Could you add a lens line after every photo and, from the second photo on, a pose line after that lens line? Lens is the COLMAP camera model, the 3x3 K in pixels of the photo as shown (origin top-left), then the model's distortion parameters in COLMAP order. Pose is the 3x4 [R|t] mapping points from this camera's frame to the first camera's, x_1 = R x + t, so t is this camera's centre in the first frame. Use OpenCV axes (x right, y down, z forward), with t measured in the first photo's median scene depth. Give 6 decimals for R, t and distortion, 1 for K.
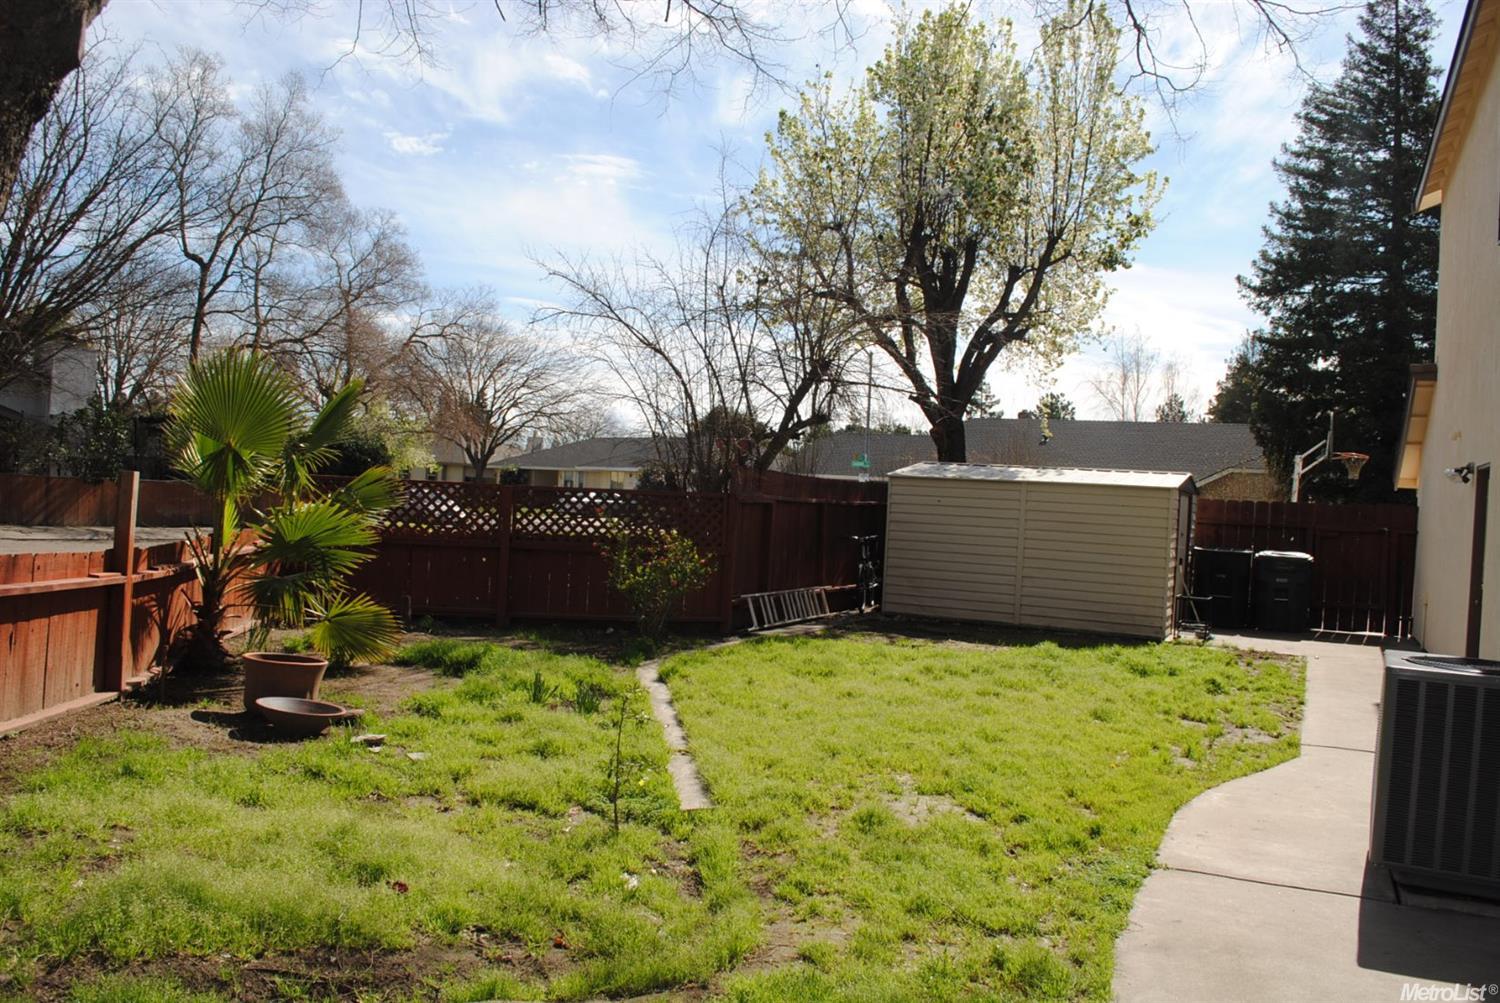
lens RADIAL K [[1240.1, 0, 750.0], [0, 1240.1, 501.5], [0, 0, 1]] dist [-0.033481, -0.058117]
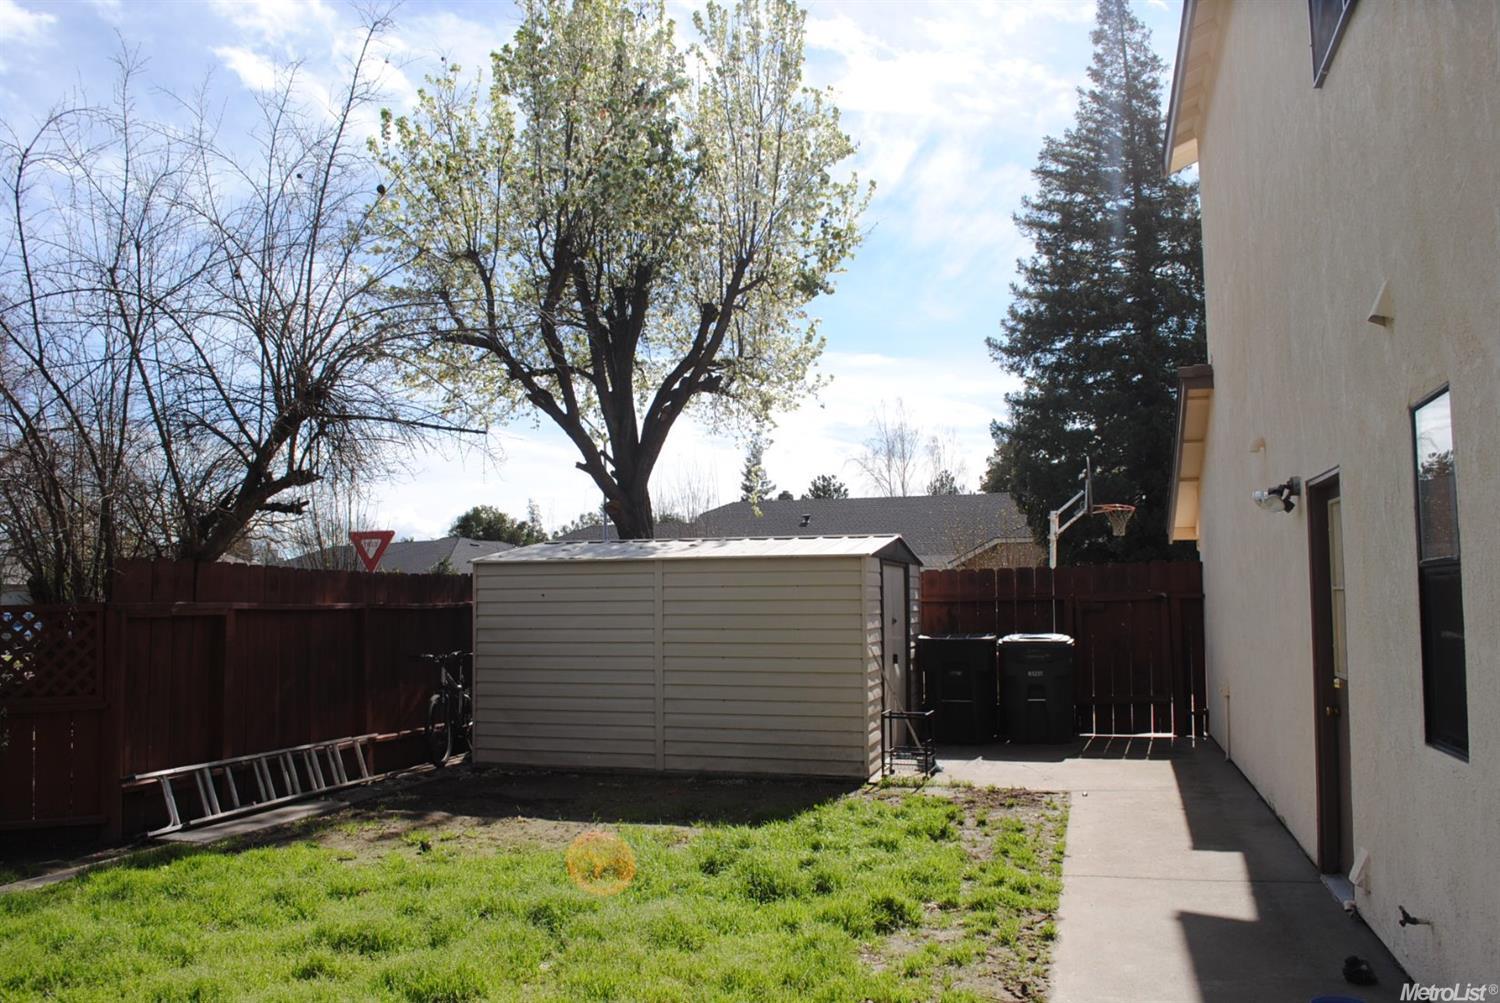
lens RADIAL K [[1175.9, 0, 750.0], [0, 1175.9, 501.5], [0, 0, 1]] dist [-0.009557, -0.277550]
pose [[0.987356, -0.050589, 0.150230, 0.125264], [0.062731, 0.995039, -0.077214, 0.004033], [-0.145579, 0.085661, 0.985631, 0.248544]]
